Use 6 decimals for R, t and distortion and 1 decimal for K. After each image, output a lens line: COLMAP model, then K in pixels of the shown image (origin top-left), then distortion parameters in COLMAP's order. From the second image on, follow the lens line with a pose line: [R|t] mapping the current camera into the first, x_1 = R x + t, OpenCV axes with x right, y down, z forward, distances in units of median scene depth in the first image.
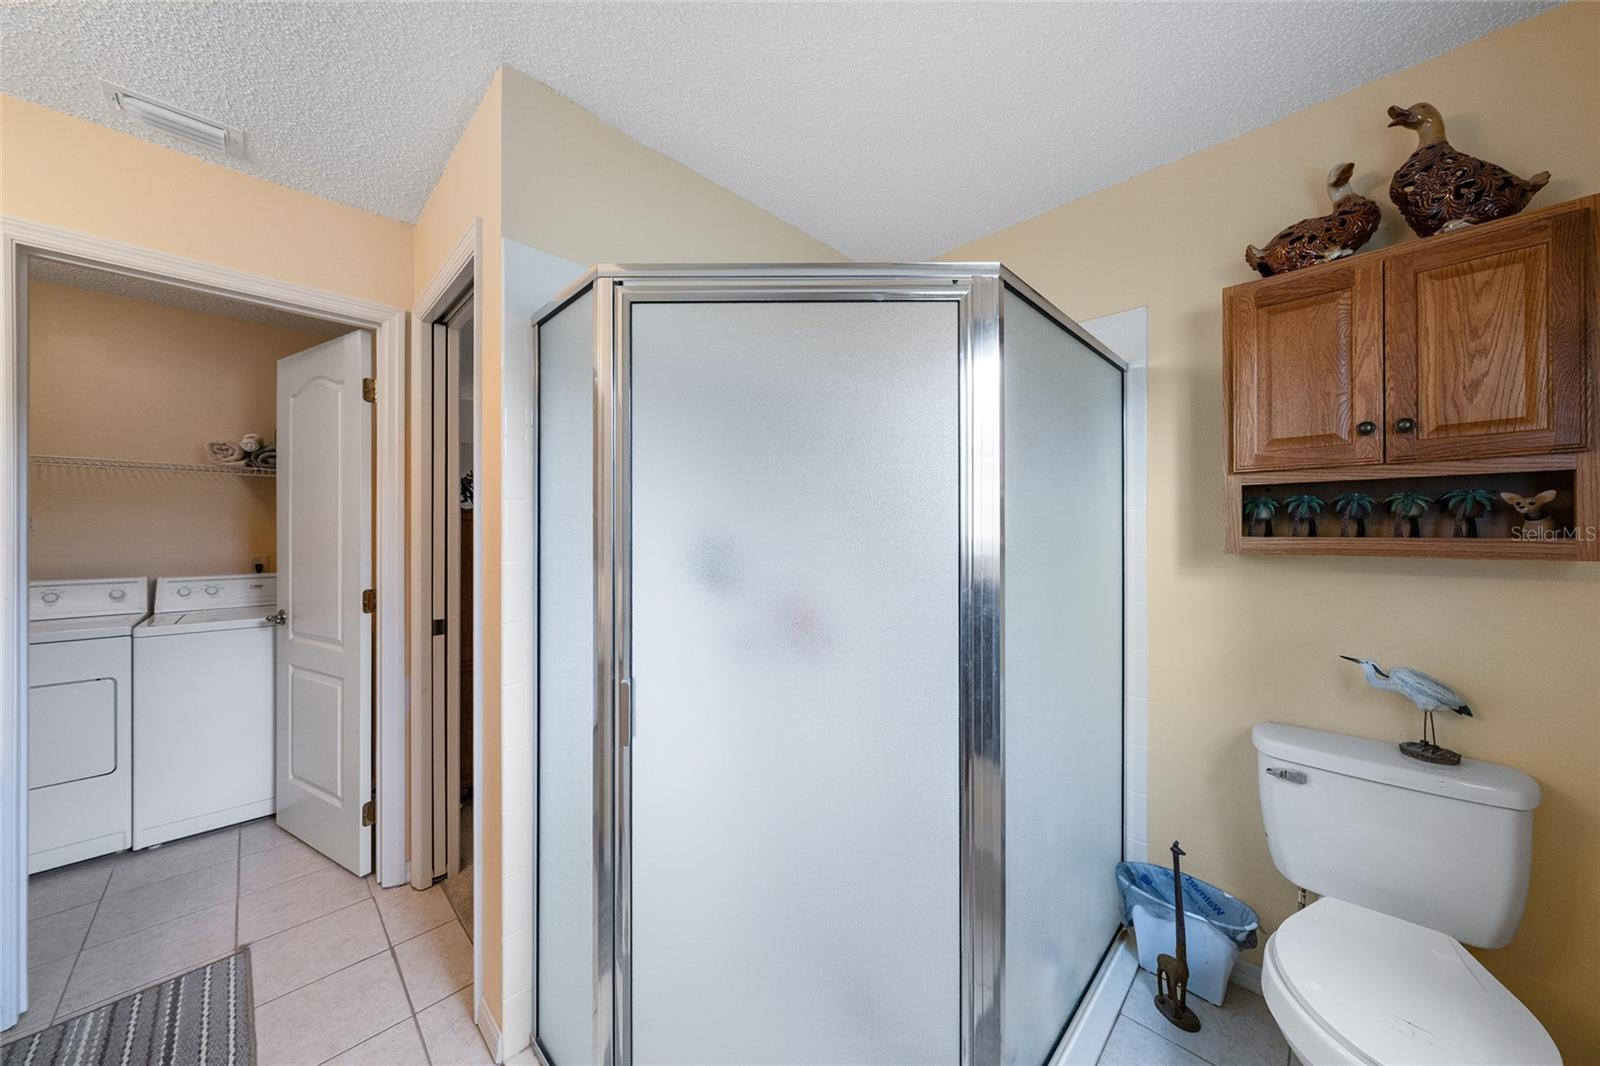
lens RADIAL K [[549.1, 0, 803.1], [0, 549.1, 537.0], [0, 0, 1]] dist [0.001773, 0.000059]
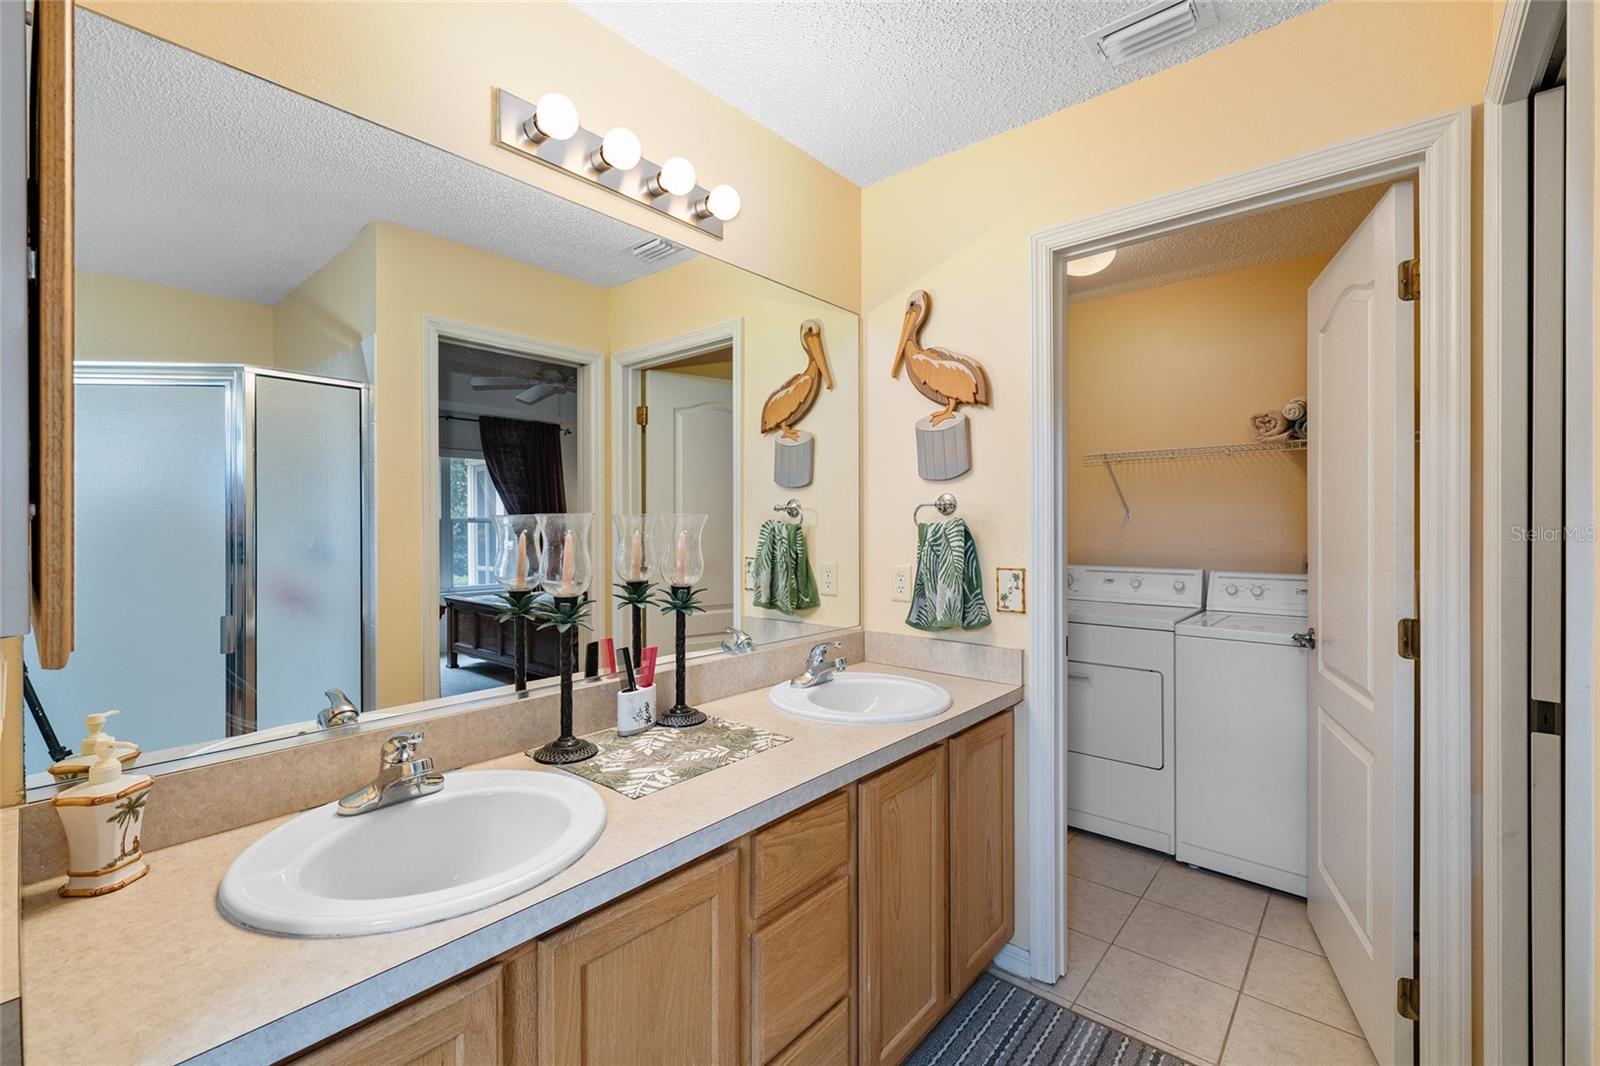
lens RADIAL K [[667.5, 0, 827.1], [0, 667.5, 532.8], [0, 0, 1]] dist [0.001877, 0.000255]
pose [[0.078137, 0.010877, -0.996883, -0.110584], [0.006579, 0.999913, 0.011426, -0.008981], [0.996921, -0.007451, 0.078059, 0.289560]]
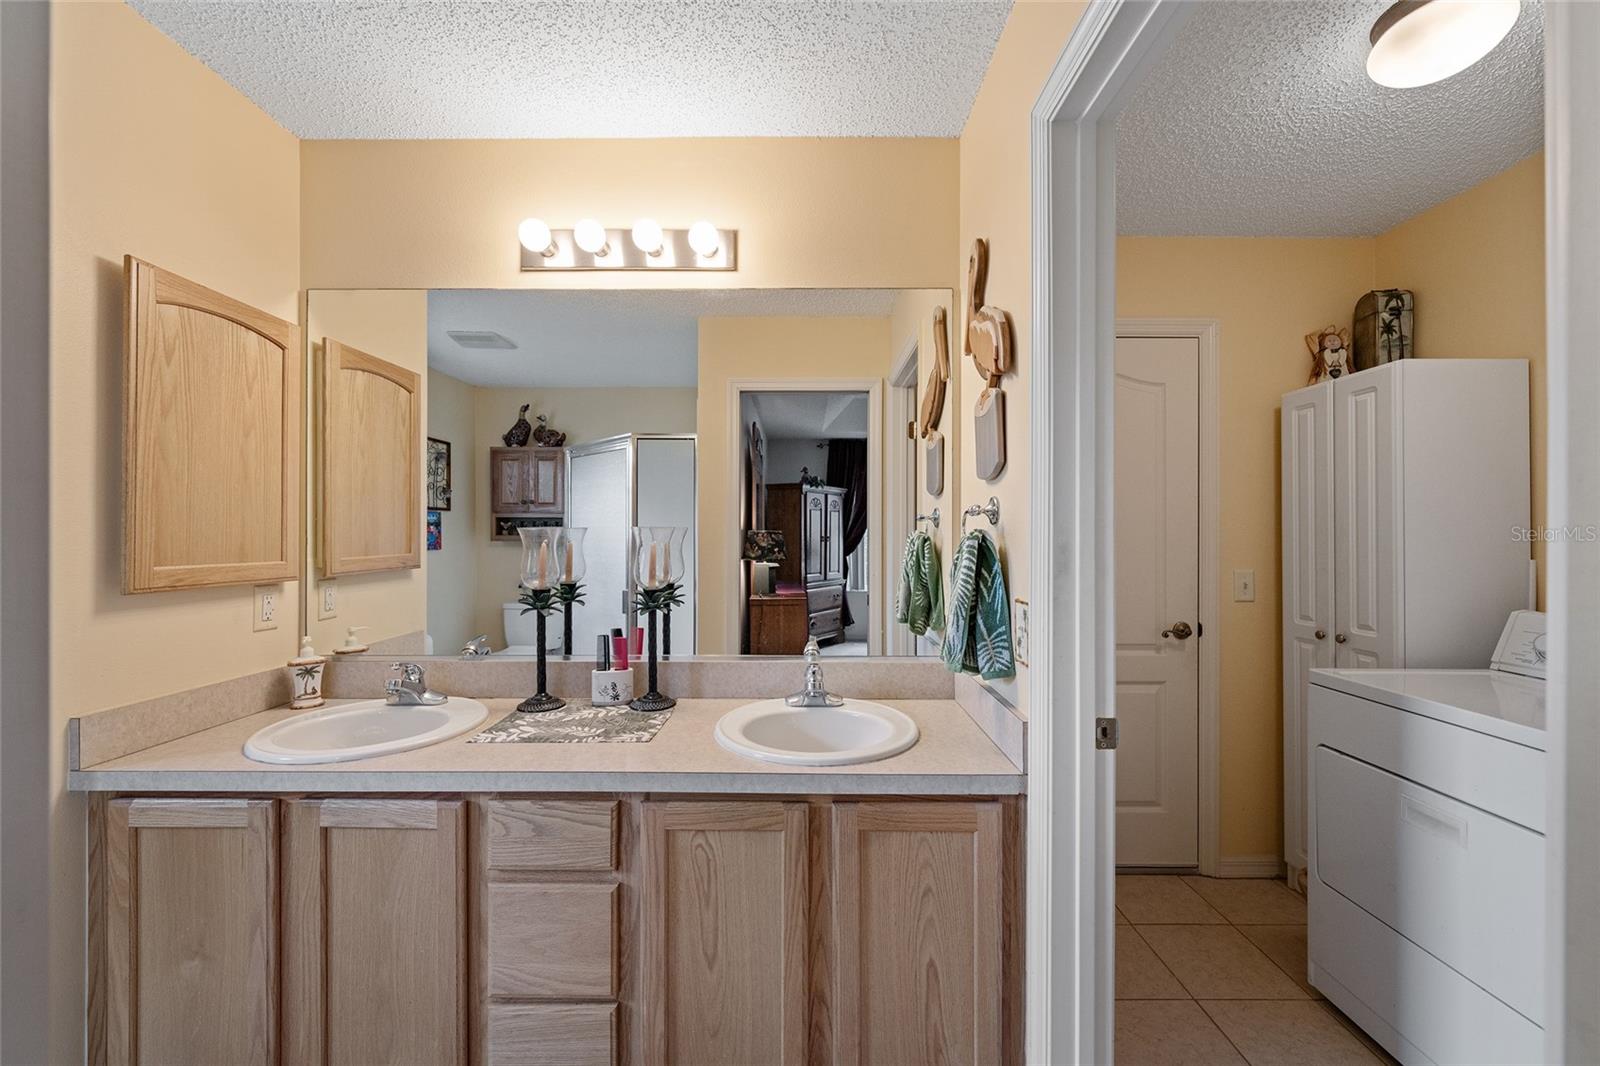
lens RADIAL K [[624.1, 0, 804.0], [0, 624.1, 533.4], [0, 0, 1]] dist [0.003342, -0.000450]
pose [[-0.720922, 0.002229, -0.693012, -0.388431], [0.005320, 0.999983, -0.002318, -0.013322], [0.692995, -0.005358, -0.720922, 0.809497]]
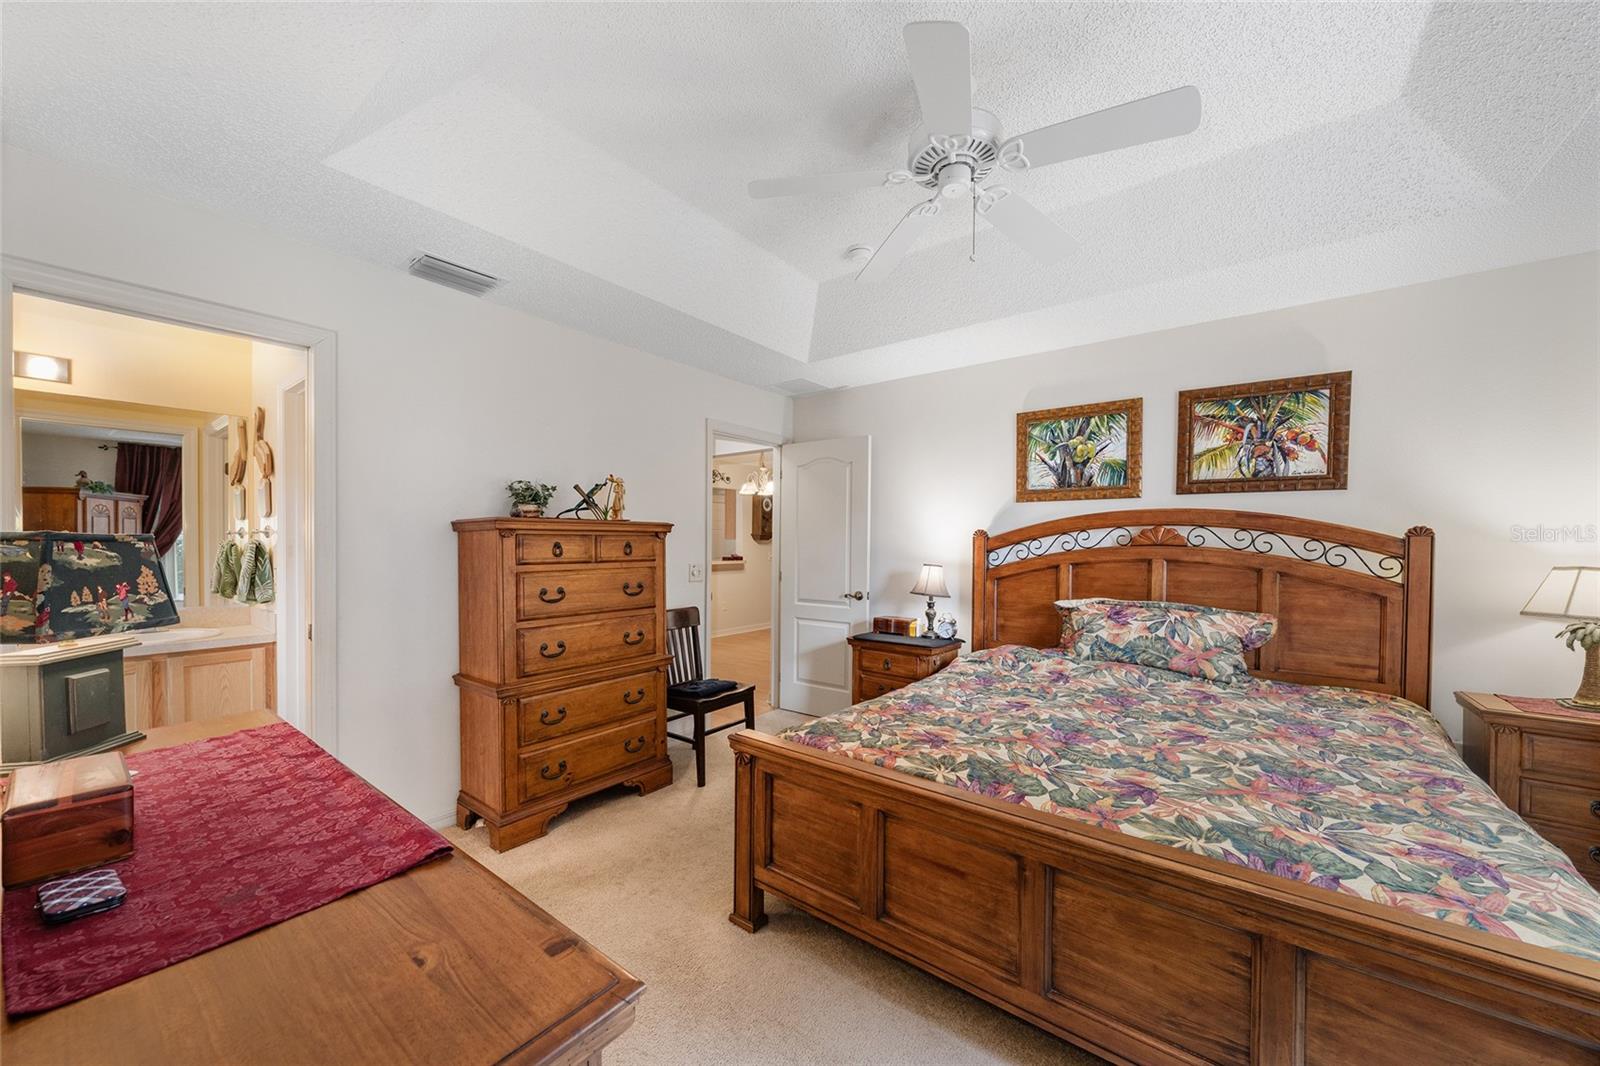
lens RADIAL K [[586.2, 0, 801.0], [0, 586.2, 553.5], [0, 0, 1]] dist [0.000891, 0.000148]
pose [[0.115038, 0.016407, -0.993226, 0.468401], [0.000454, 0.999863, 0.016569, -0.008293], [0.993361, -0.002357, 0.115015, 1.511275]]
